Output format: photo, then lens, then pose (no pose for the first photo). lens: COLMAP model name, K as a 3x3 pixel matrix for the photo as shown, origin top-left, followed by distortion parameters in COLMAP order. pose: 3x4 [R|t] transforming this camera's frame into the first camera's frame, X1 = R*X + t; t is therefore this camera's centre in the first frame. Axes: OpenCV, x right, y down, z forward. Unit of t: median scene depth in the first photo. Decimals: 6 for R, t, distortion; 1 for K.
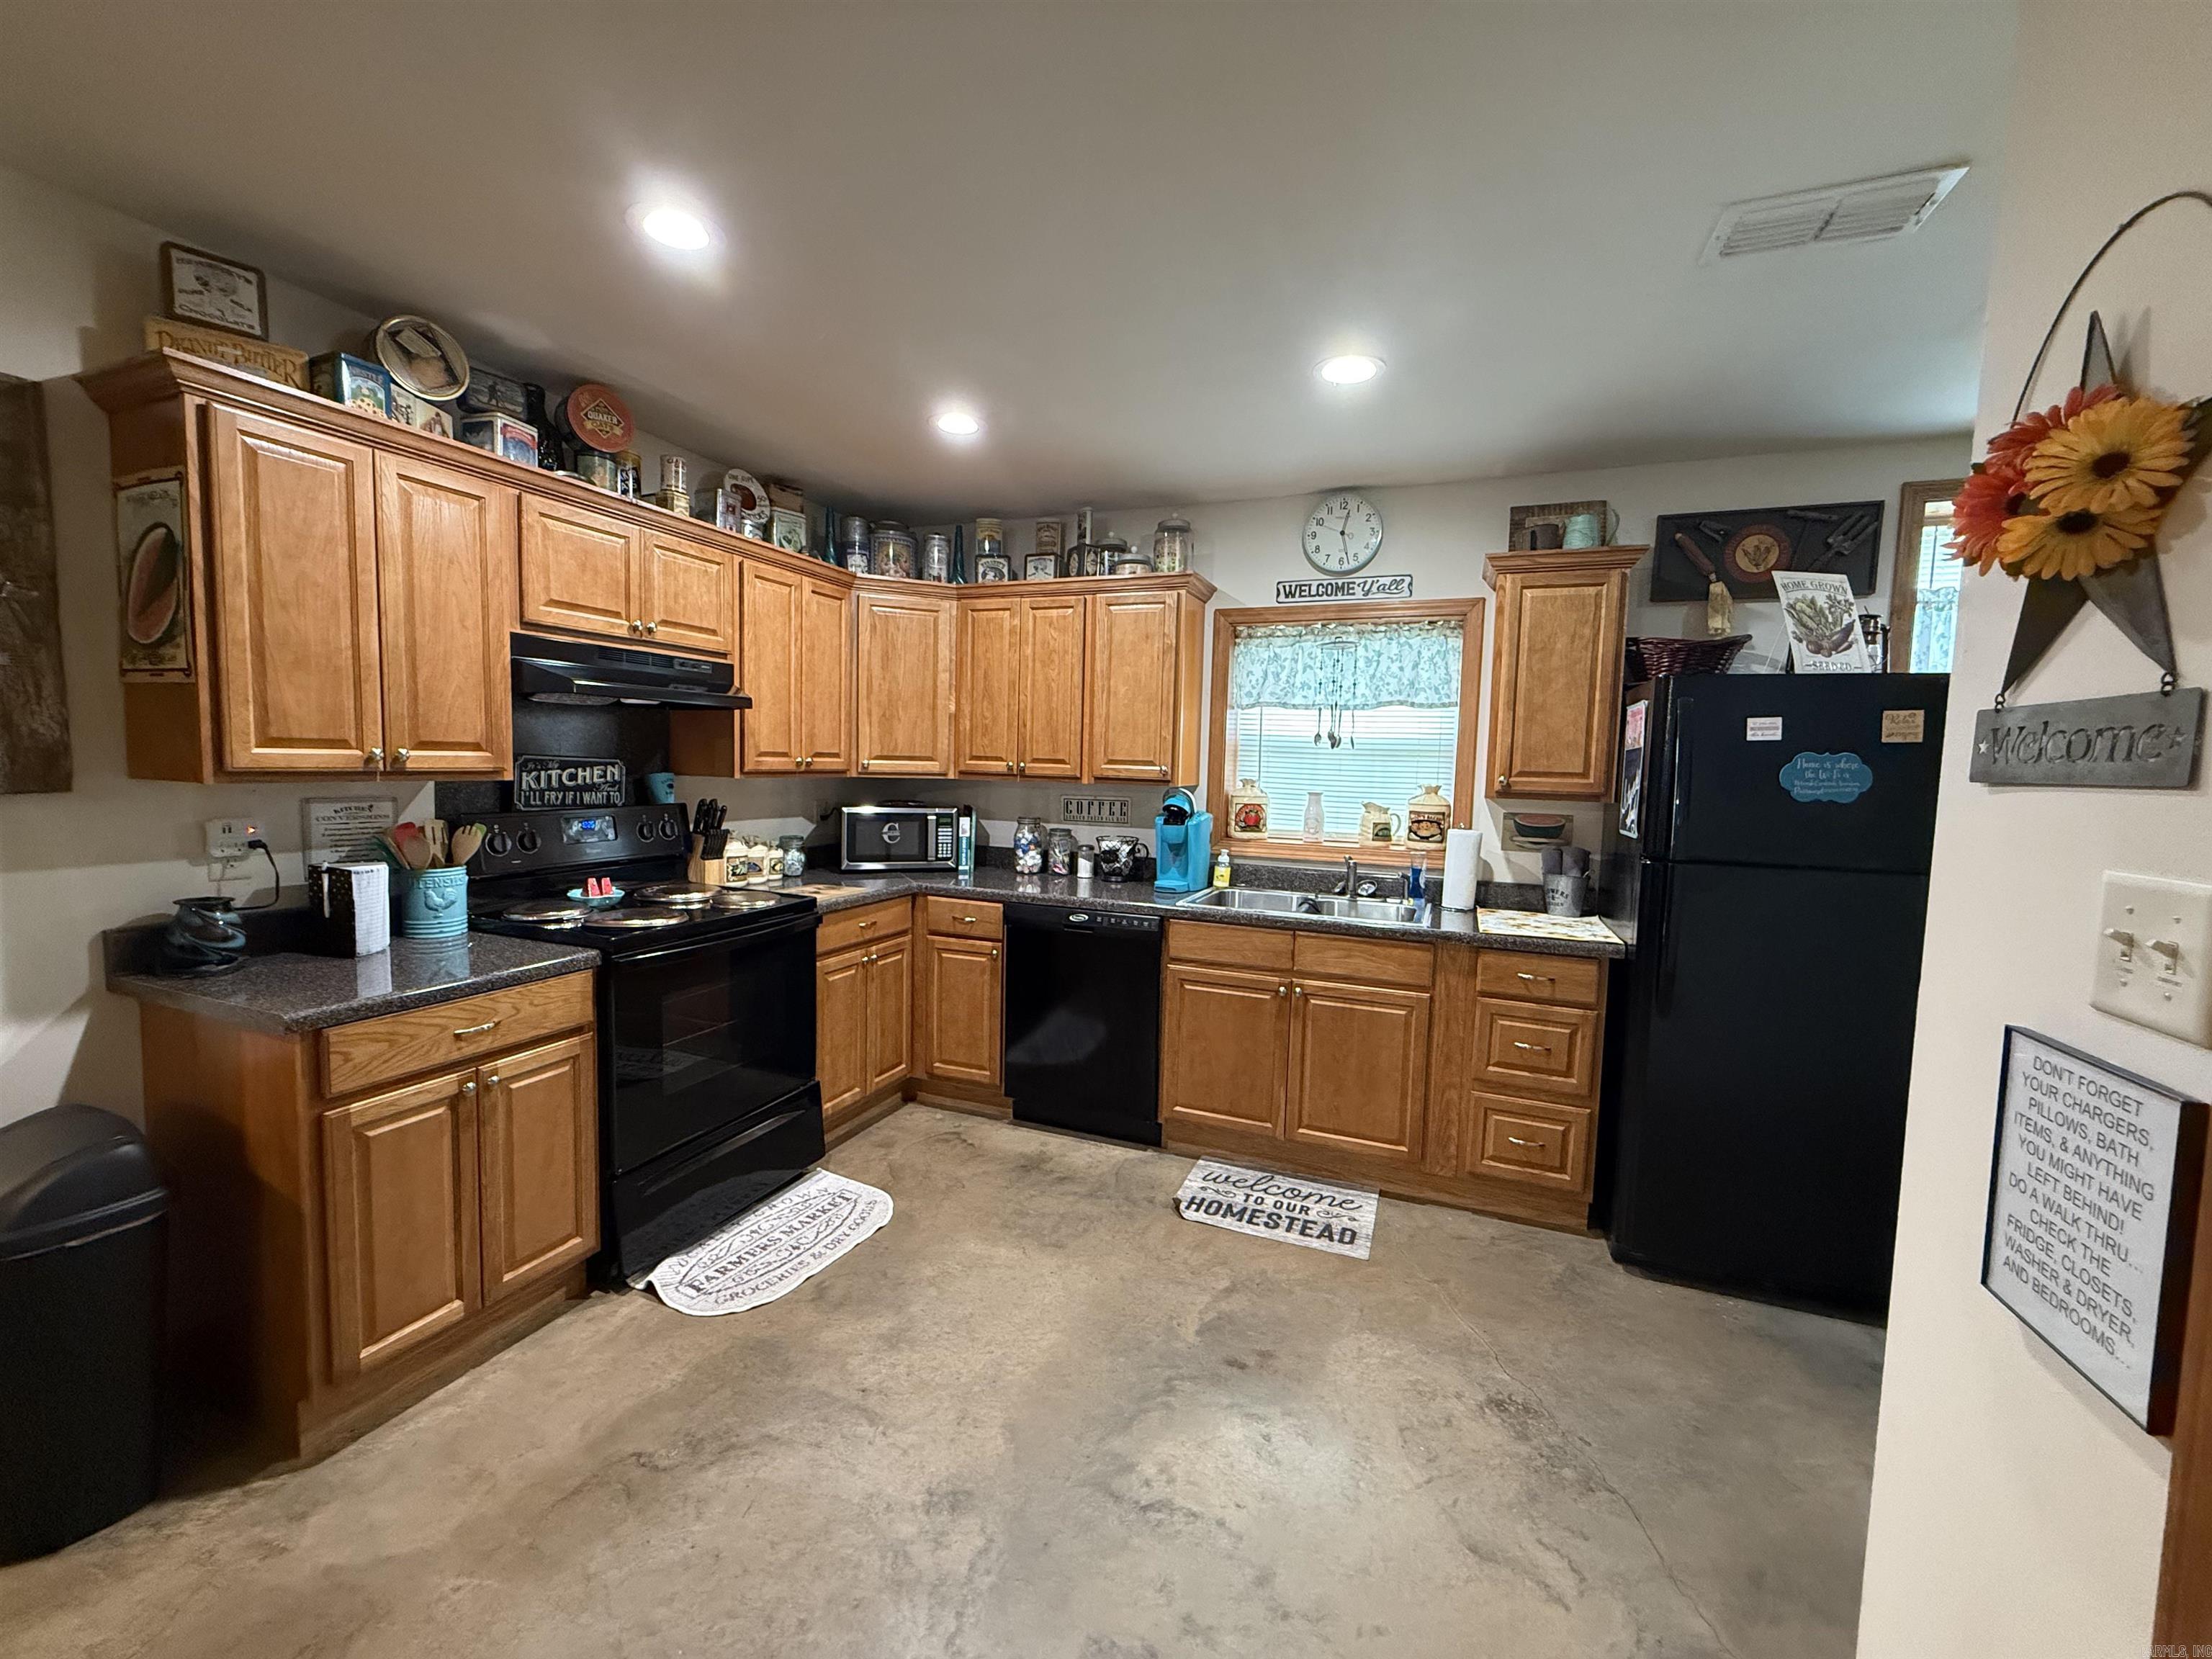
lens RADIAL K [[880.8, 0, 1099.4], [0, 880.8, 827.3], [0, 0, 1]] dist [0.001058, -0.000504]
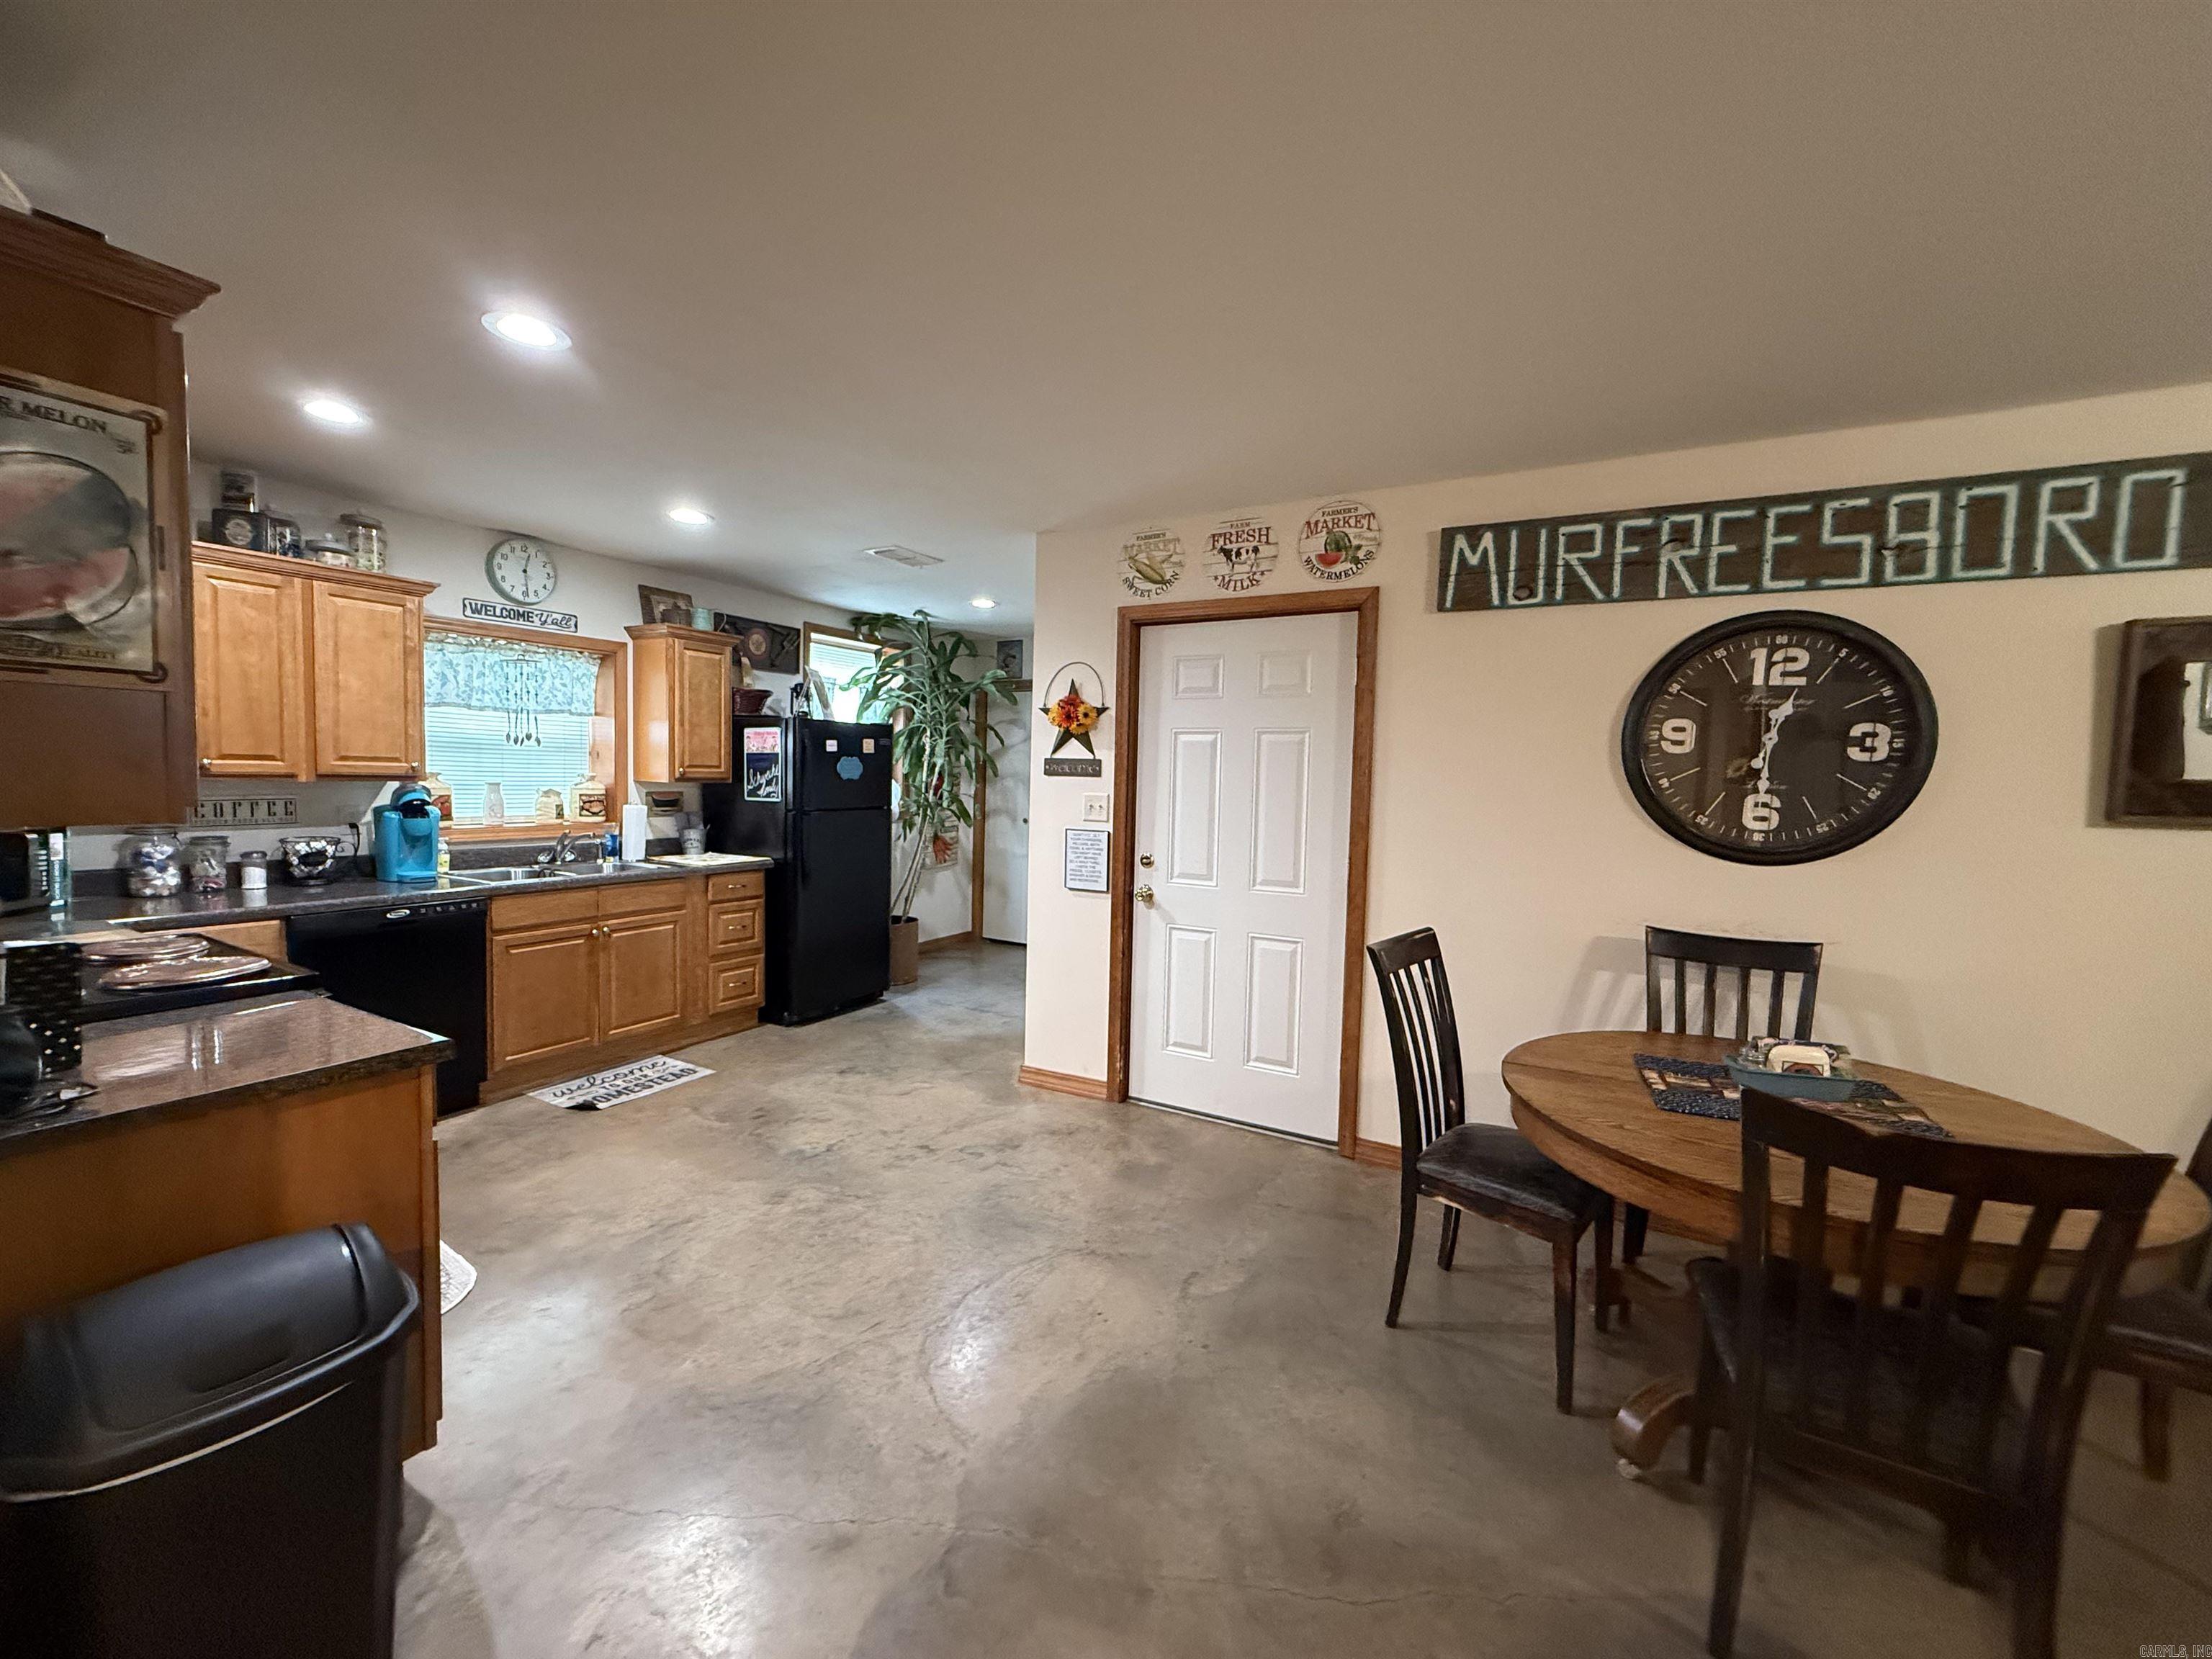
lens RADIAL K [[880.8, 0, 1099.4], [0, 880.8, 827.3], [0, 0, 1]] dist [0.001058, -0.000504]
pose [[0.132432, -0.085366, 0.987509, -1.027496], [0.051707, 0.995523, 0.079125, -0.040123], [-0.989843, 0.040582, 0.136253, 0.061644]]
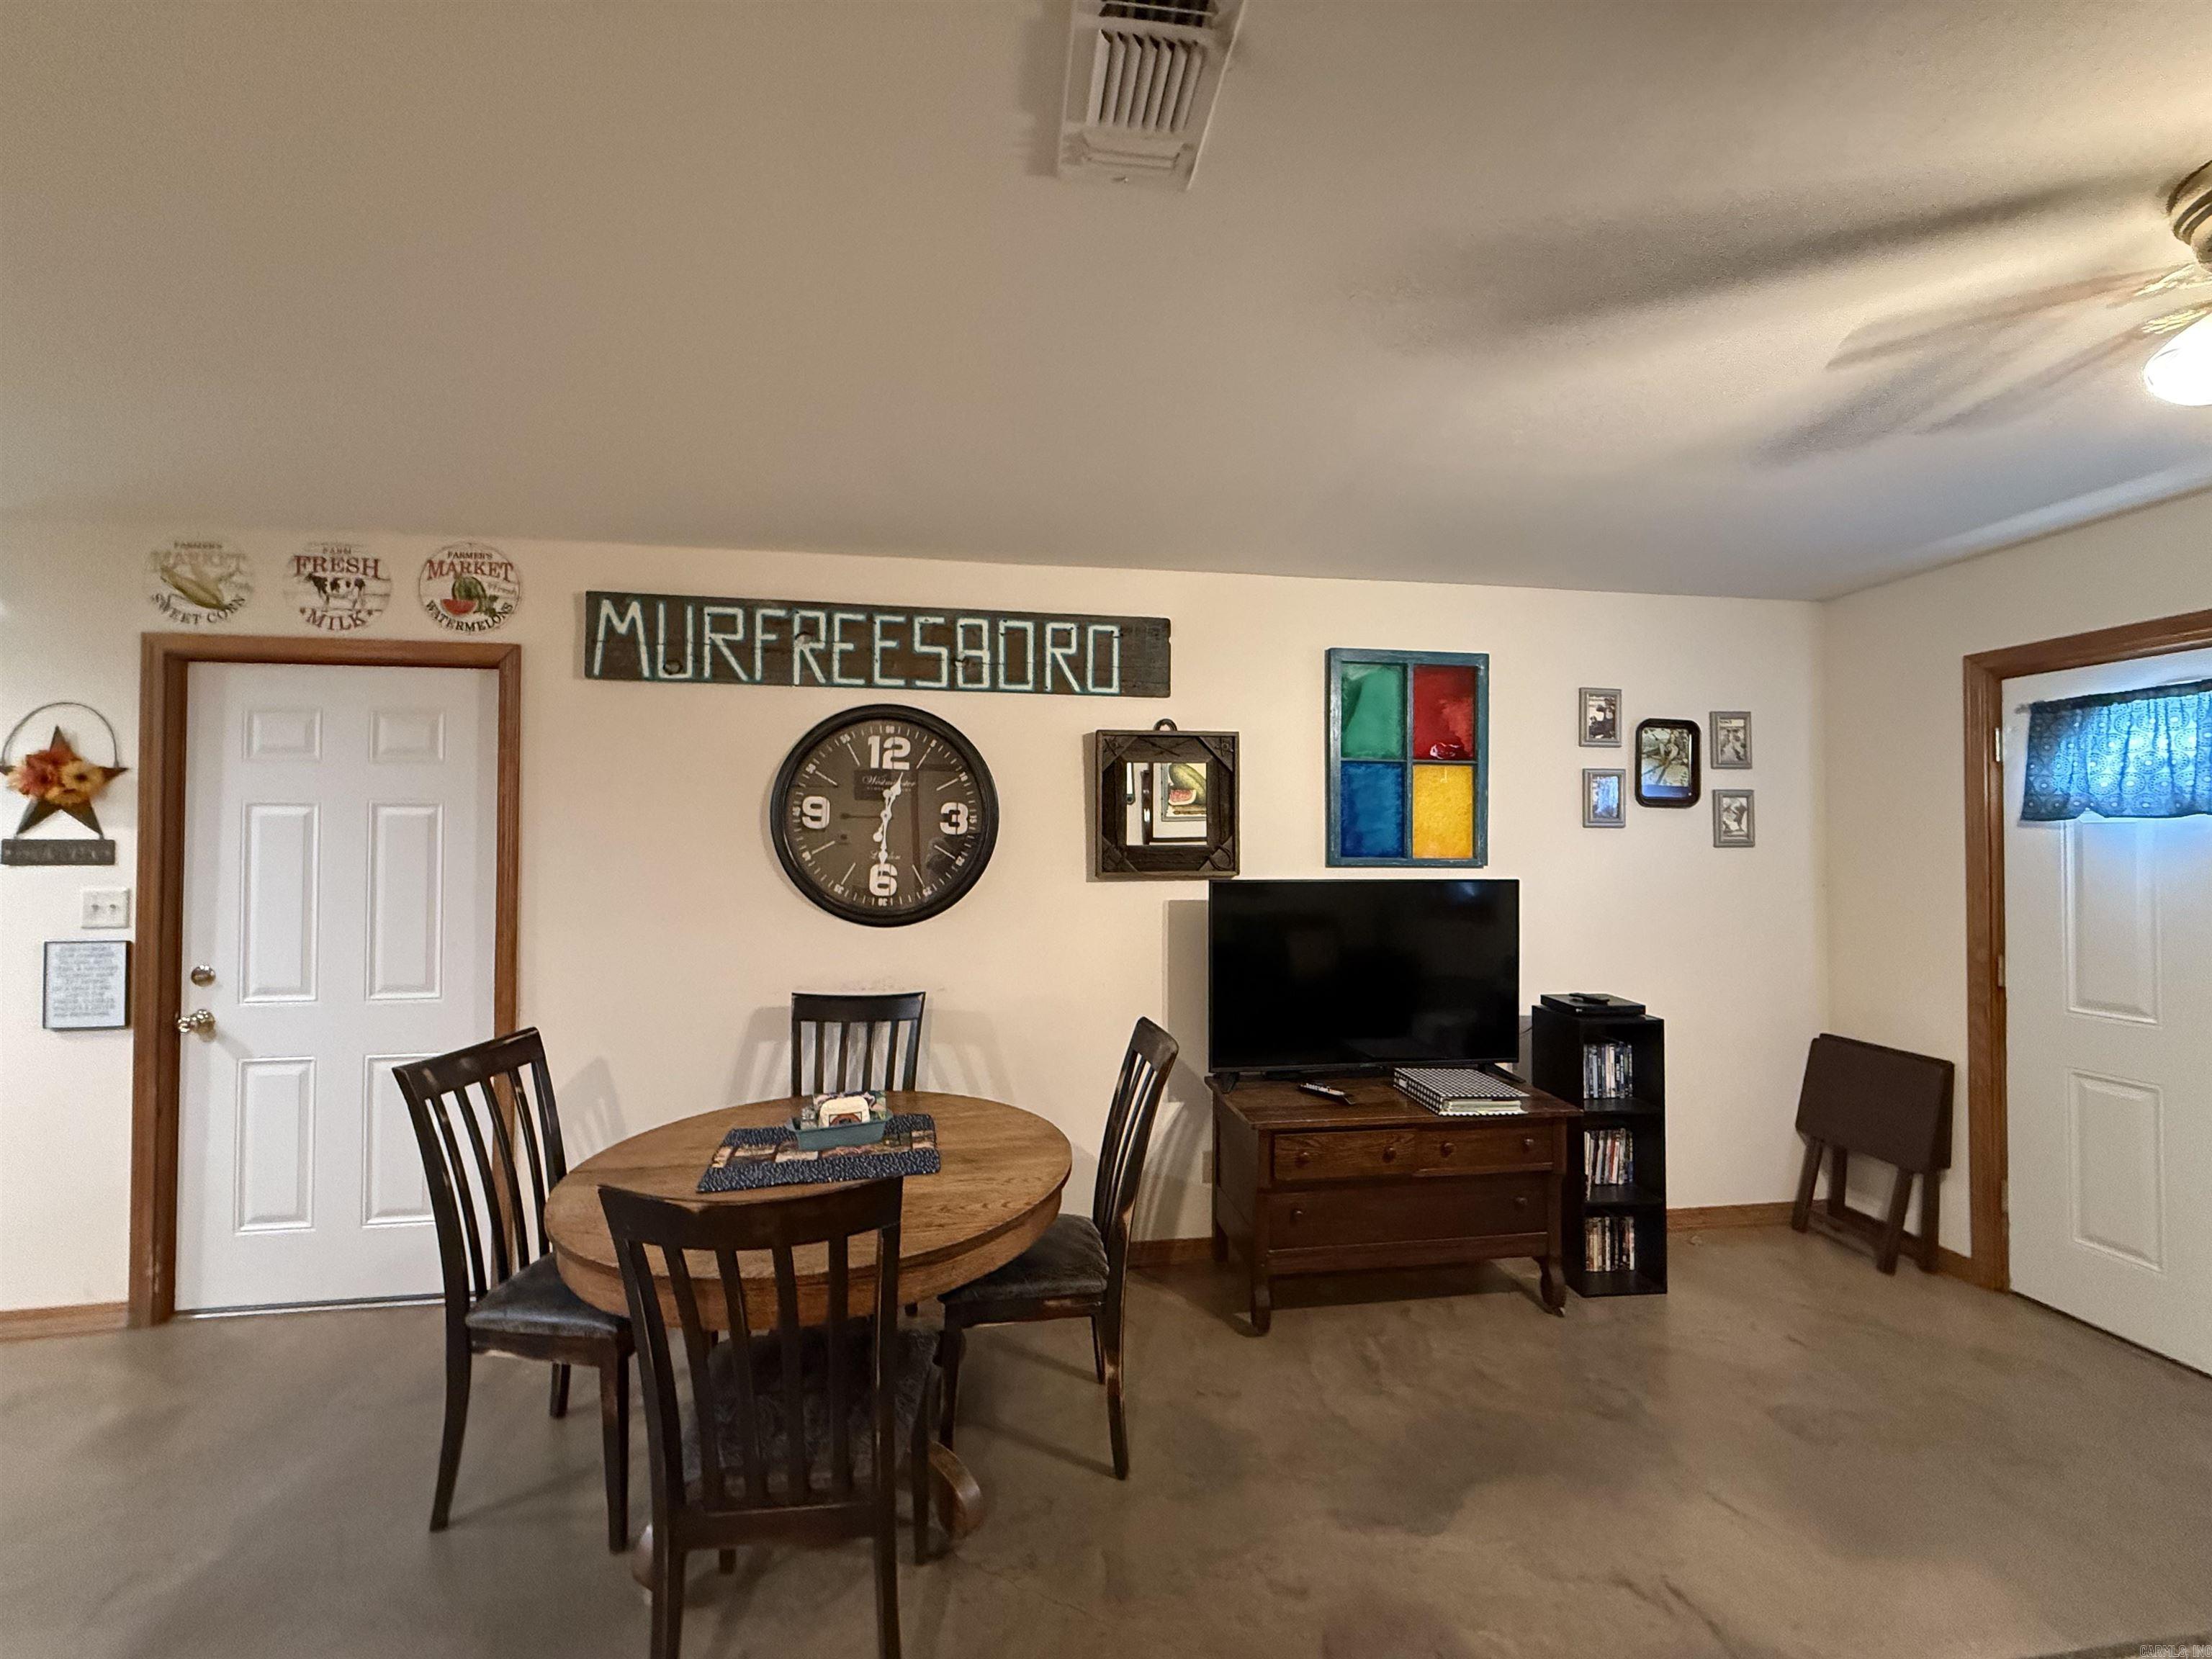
lens RADIAL K [[880.8, 0, 1099.4], [0, 880.8, 827.3], [0, 0, 1]] dist [0.001058, -0.000504]
pose [[-0.495652, -0.012980, 0.868424, -1.052600], [0.046732, 0.998041, 0.041590, -0.040437], [-0.867263, 0.061197, -0.494074, -0.215773]]
